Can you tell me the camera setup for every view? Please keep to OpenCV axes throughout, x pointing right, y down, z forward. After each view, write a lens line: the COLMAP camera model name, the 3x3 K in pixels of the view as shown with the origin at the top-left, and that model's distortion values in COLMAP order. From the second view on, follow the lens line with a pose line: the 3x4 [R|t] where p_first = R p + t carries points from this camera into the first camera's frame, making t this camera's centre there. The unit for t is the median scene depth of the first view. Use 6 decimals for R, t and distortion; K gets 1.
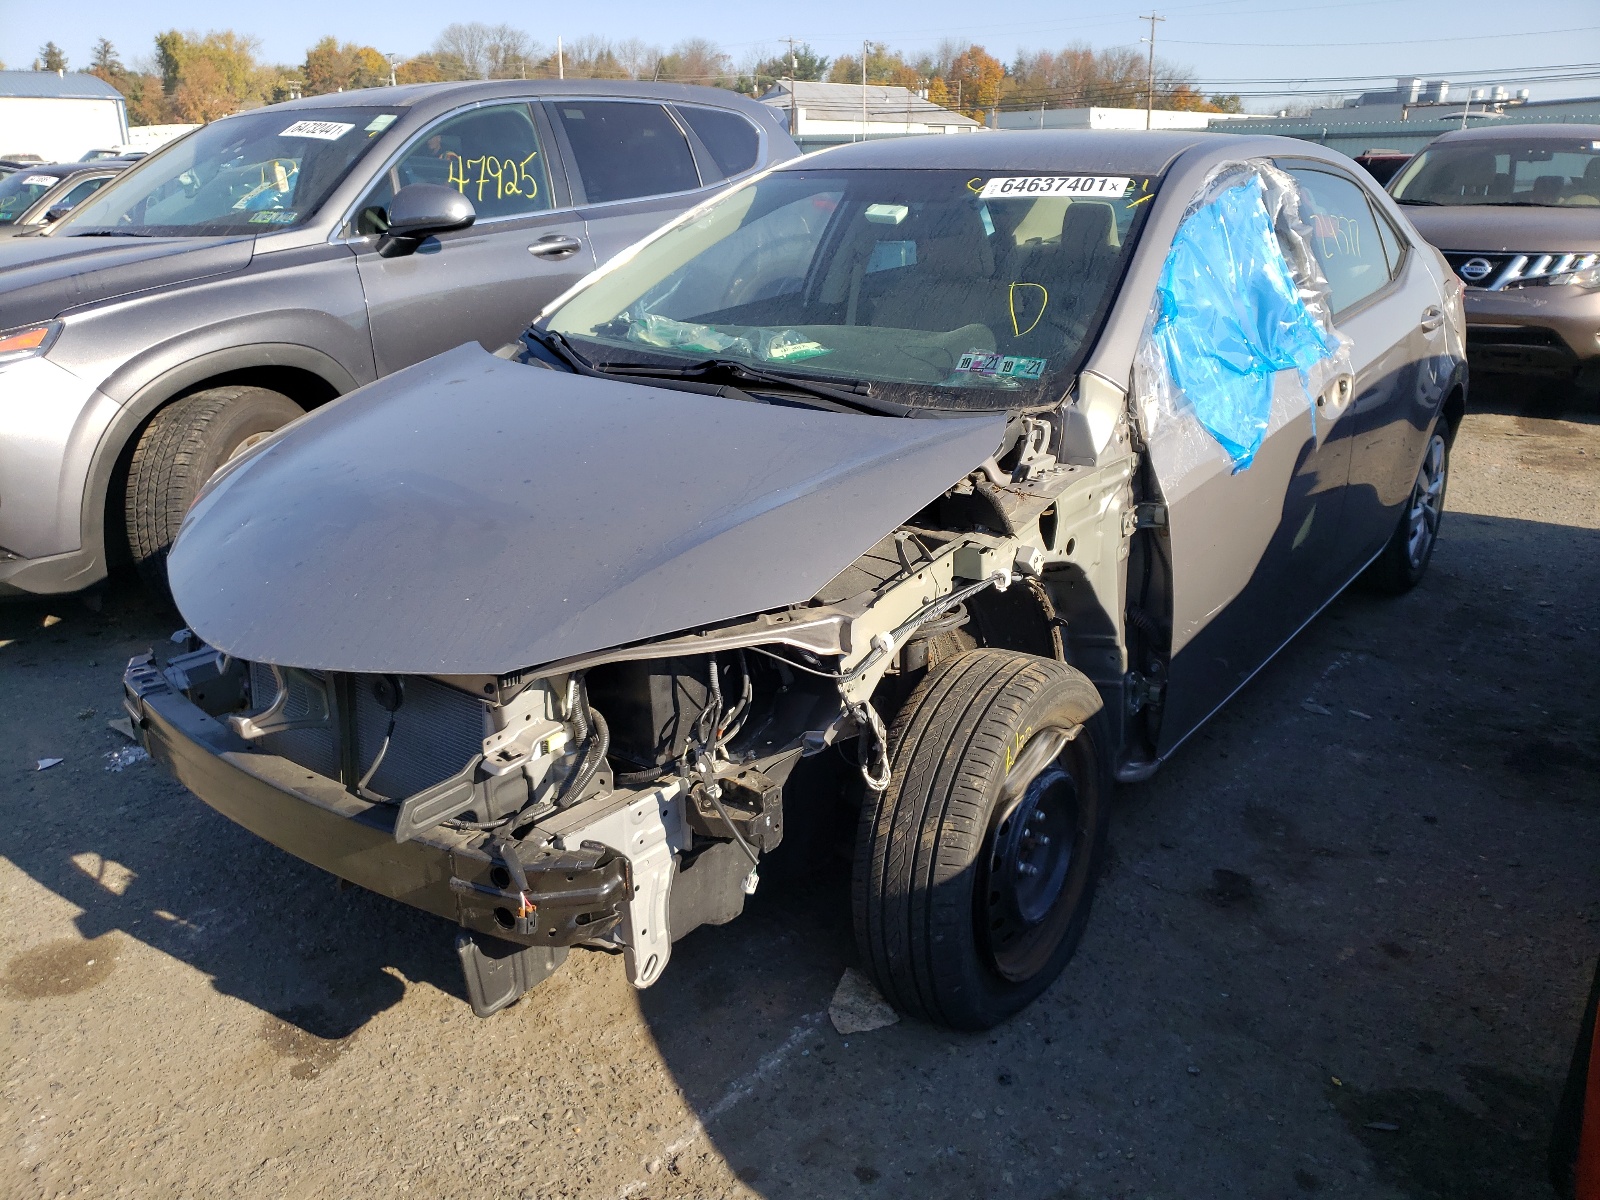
lens RADIAL K [[1227.8, 0, 856.4], [0, 1227.8, 598.6], [0, 0, 1]] dist [-0.019358, -0.005286]
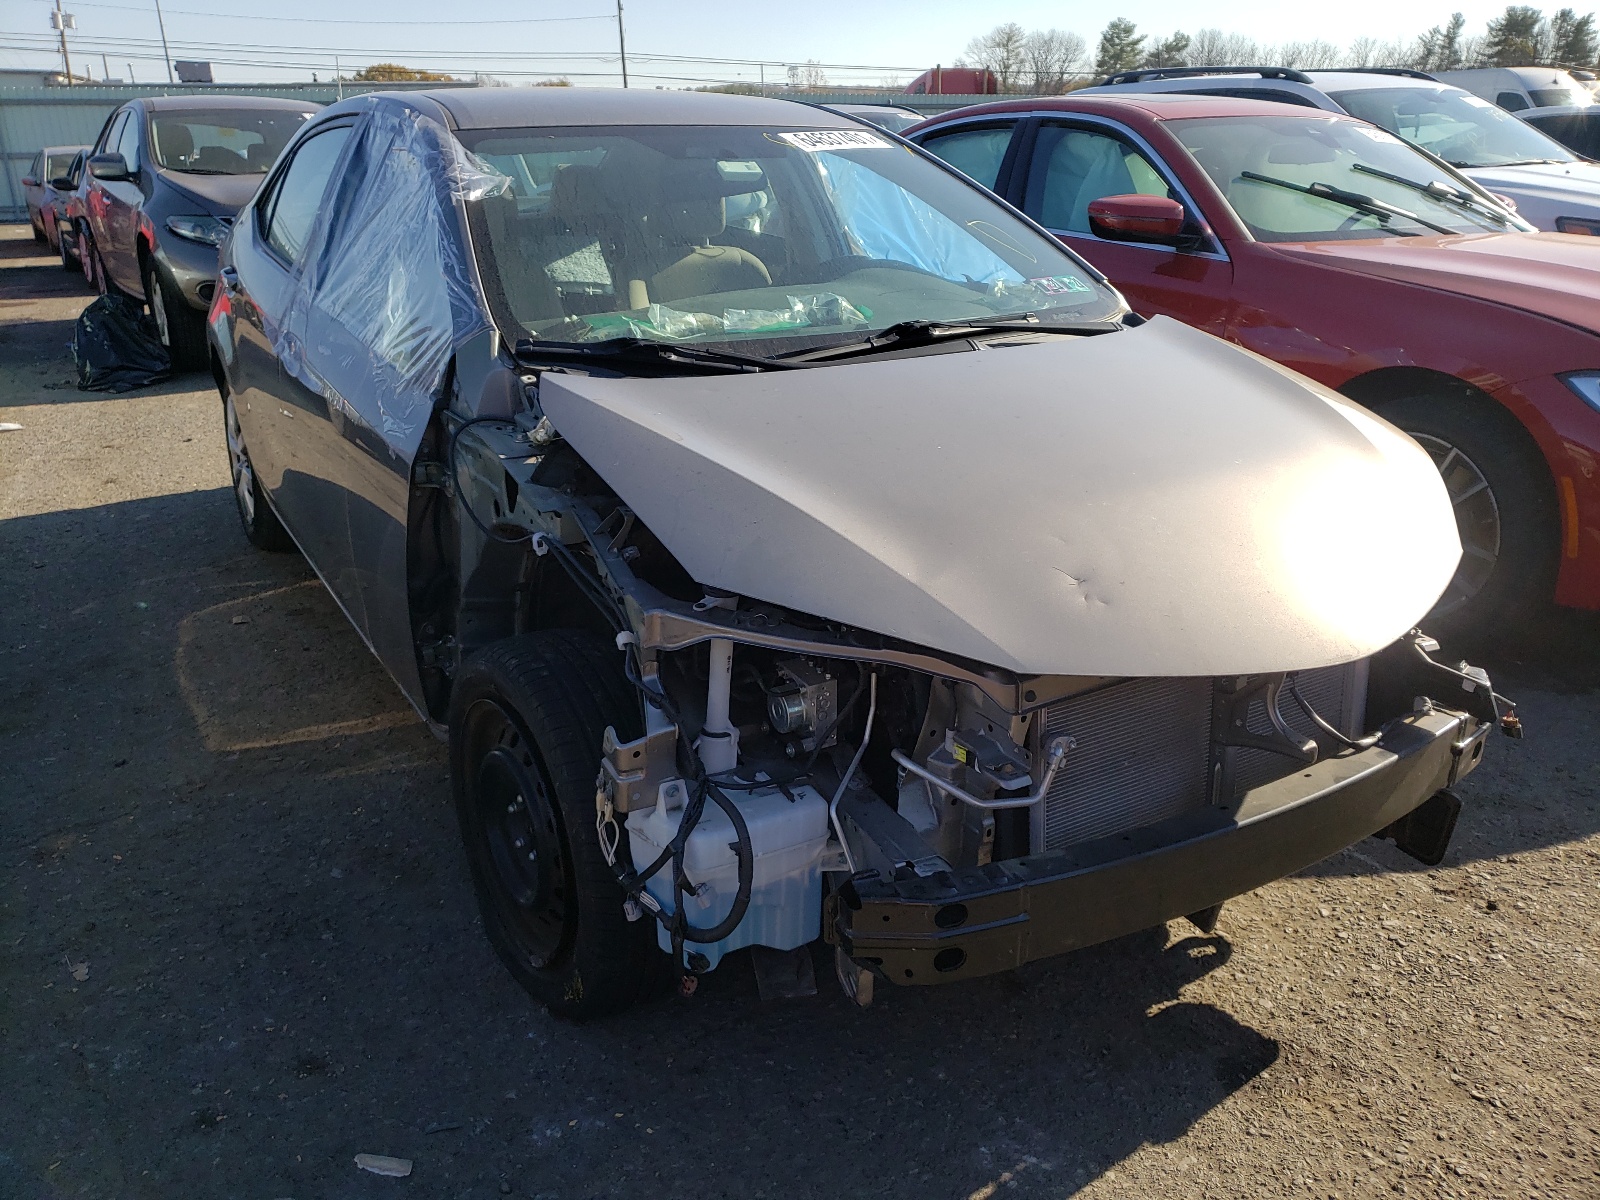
lens RADIAL K [[1227.8, 0, 856.4], [0, 1227.8, 598.6], [0, 0, 1]] dist [-0.019358, -0.005286]
pose [[0.374567, -0.307444, 0.874744, -1.158882], [0.301132, 0.932621, 0.198840, -0.218059], [-0.876937, 0.188935, 0.441911, 0.748127]]
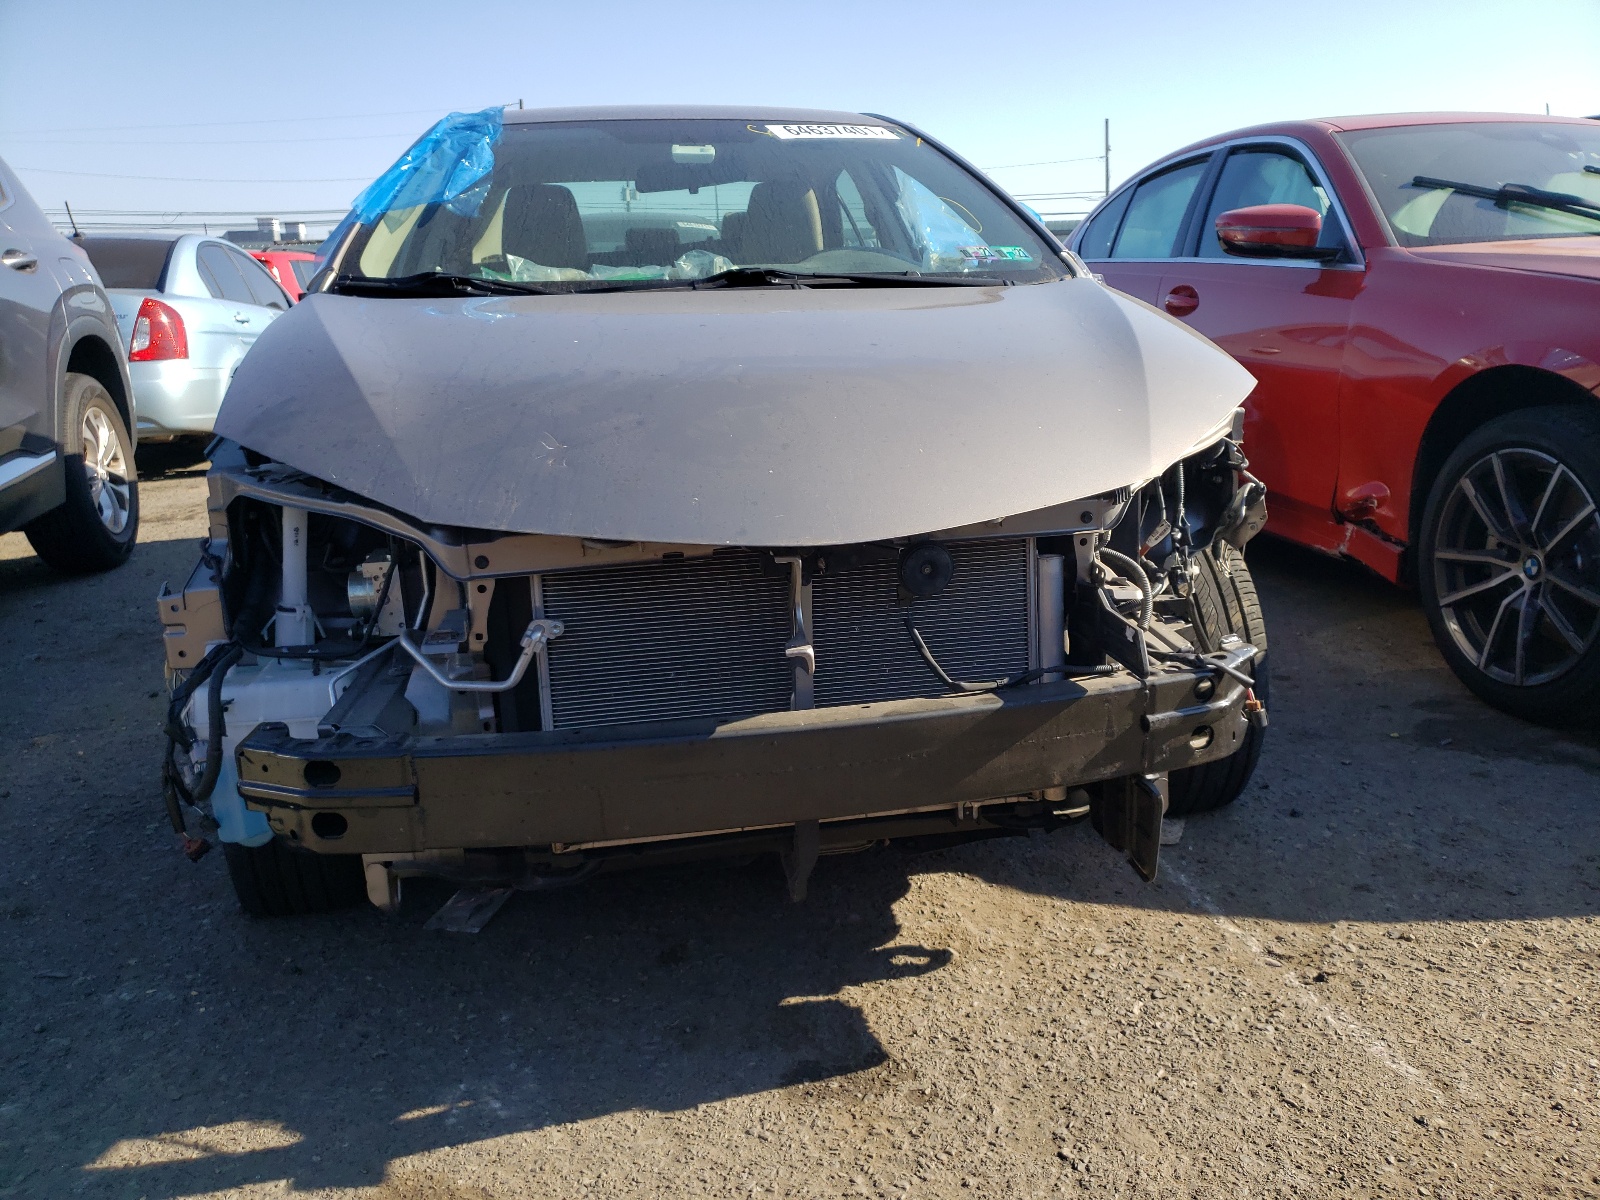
lens RADIAL K [[1227.8, 0, 856.4], [0, 1227.8, 598.6], [0, 0, 1]] dist [-0.019358, -0.005286]
pose [[0.674030, -0.188958, 0.714128, -0.860458], [0.260416, 0.965448, 0.009663, 0.065523], [-0.691279, 0.179457, 0.699949, 0.395563]]
